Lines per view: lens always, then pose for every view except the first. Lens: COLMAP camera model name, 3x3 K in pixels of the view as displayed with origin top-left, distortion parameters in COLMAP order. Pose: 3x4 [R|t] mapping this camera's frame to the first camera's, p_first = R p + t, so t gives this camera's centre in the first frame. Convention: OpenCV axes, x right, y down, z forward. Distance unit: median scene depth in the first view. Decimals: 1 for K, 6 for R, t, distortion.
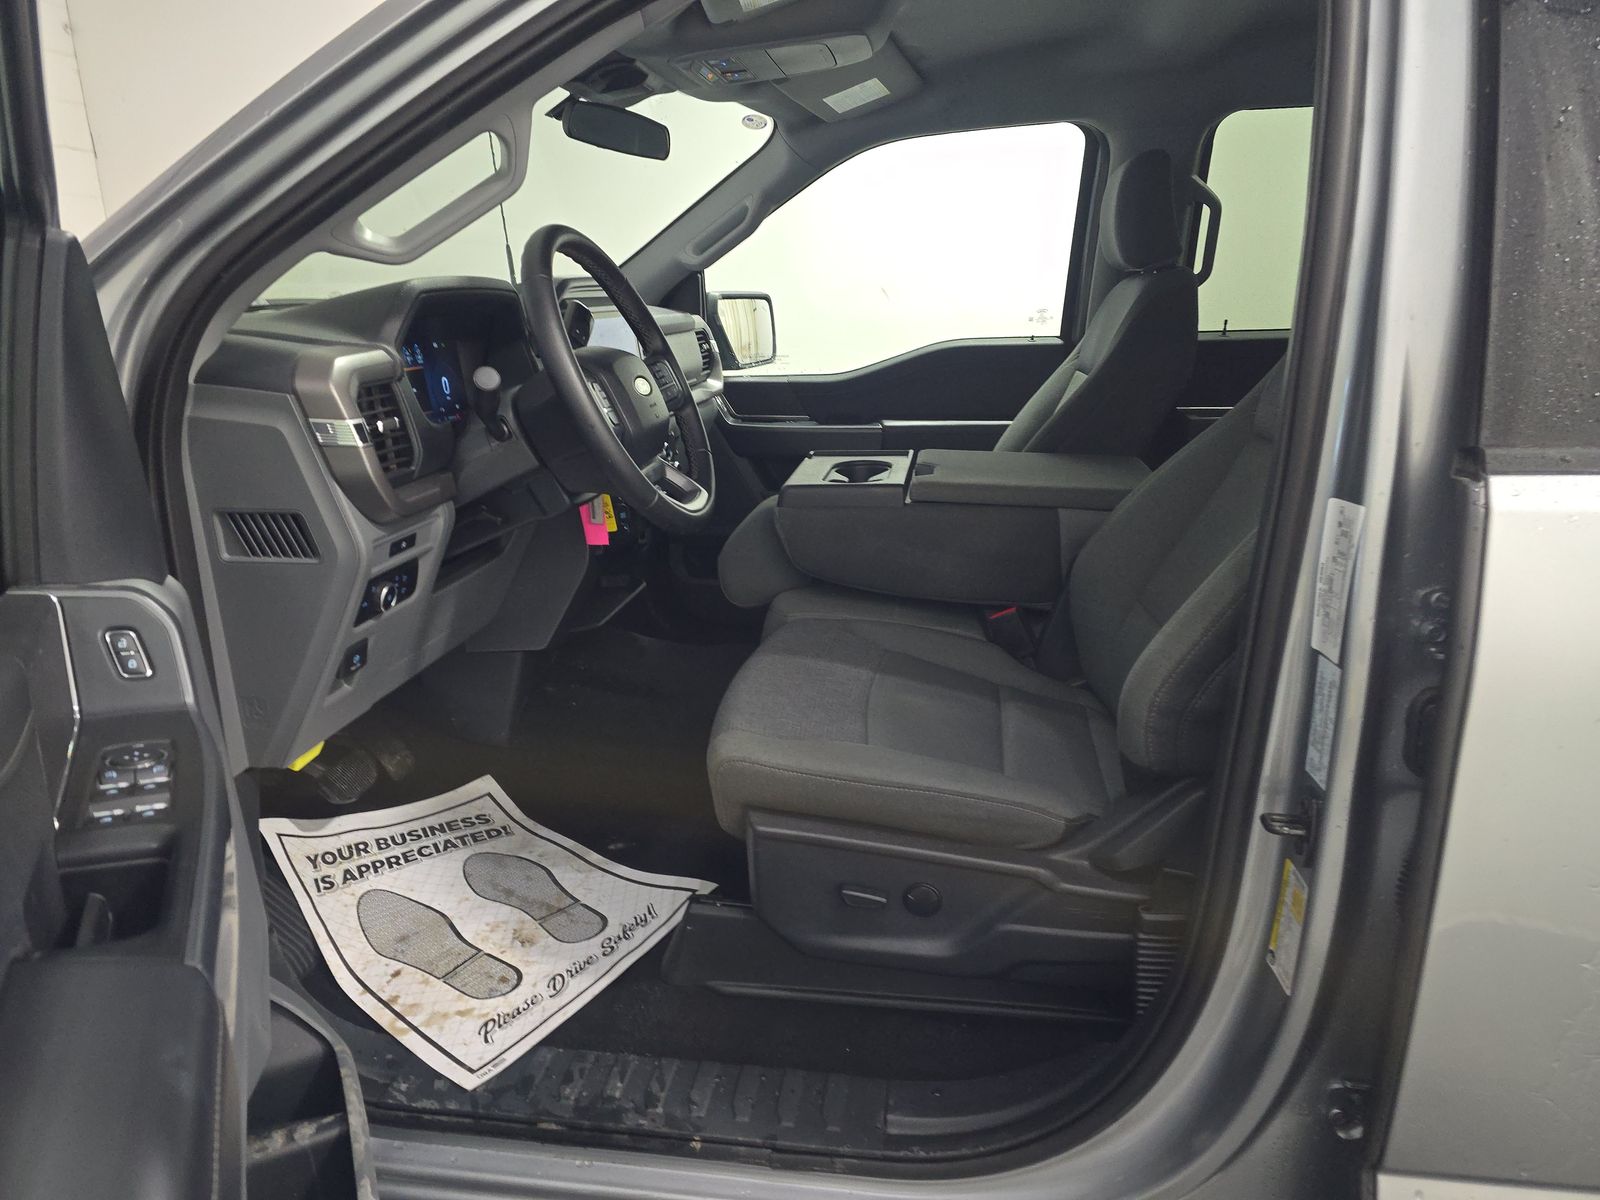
lens RADIAL K [[1070.6, 0, 801.7], [0, 1070.6, 596.7], [0, 0, 1]] dist [0.053799, -0.051923]
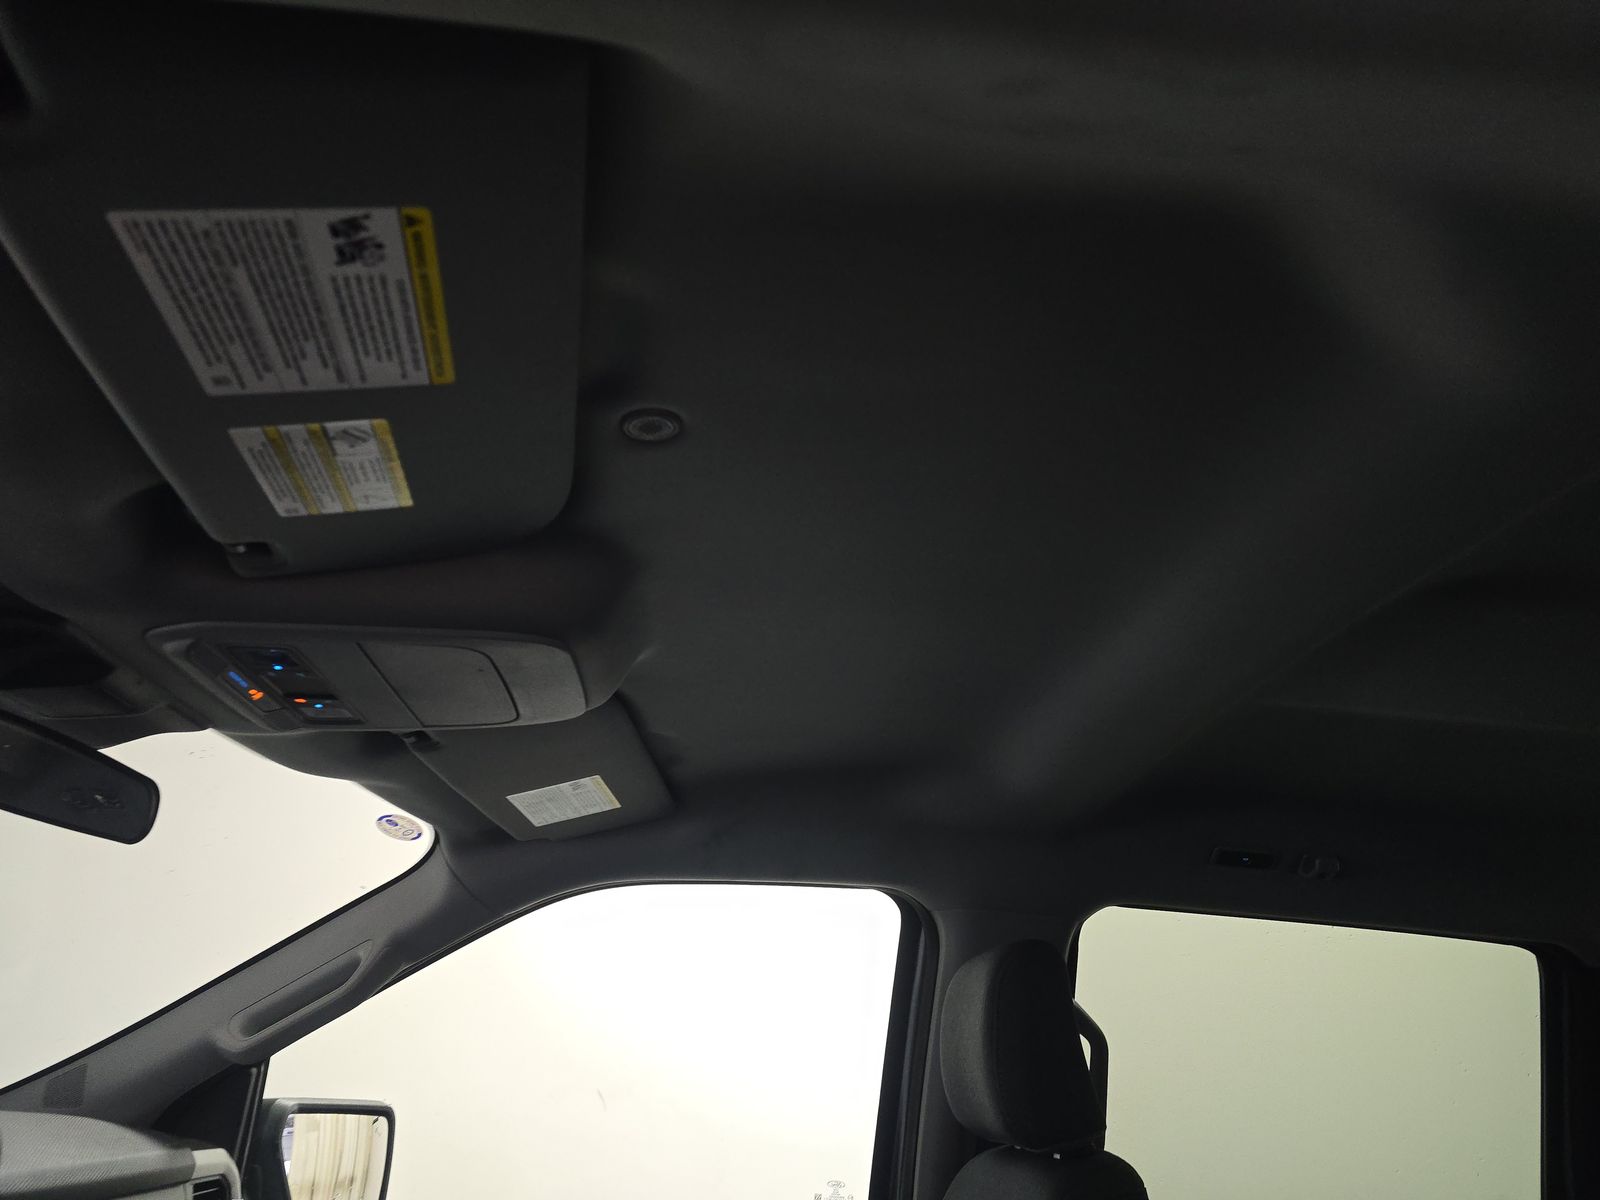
lens RADIAL K [[1085.5, 0, 799.8], [0, 1085.5, 607.7], [0, 0, 1]] dist [0.069554, -0.060547]
pose [[0.970867, 0.164626, 0.174114, 0.050064], [-0.018197, 0.775183, -0.631474, -0.143558], [-0.238927, 0.609909, 0.755596, 0.392703]]
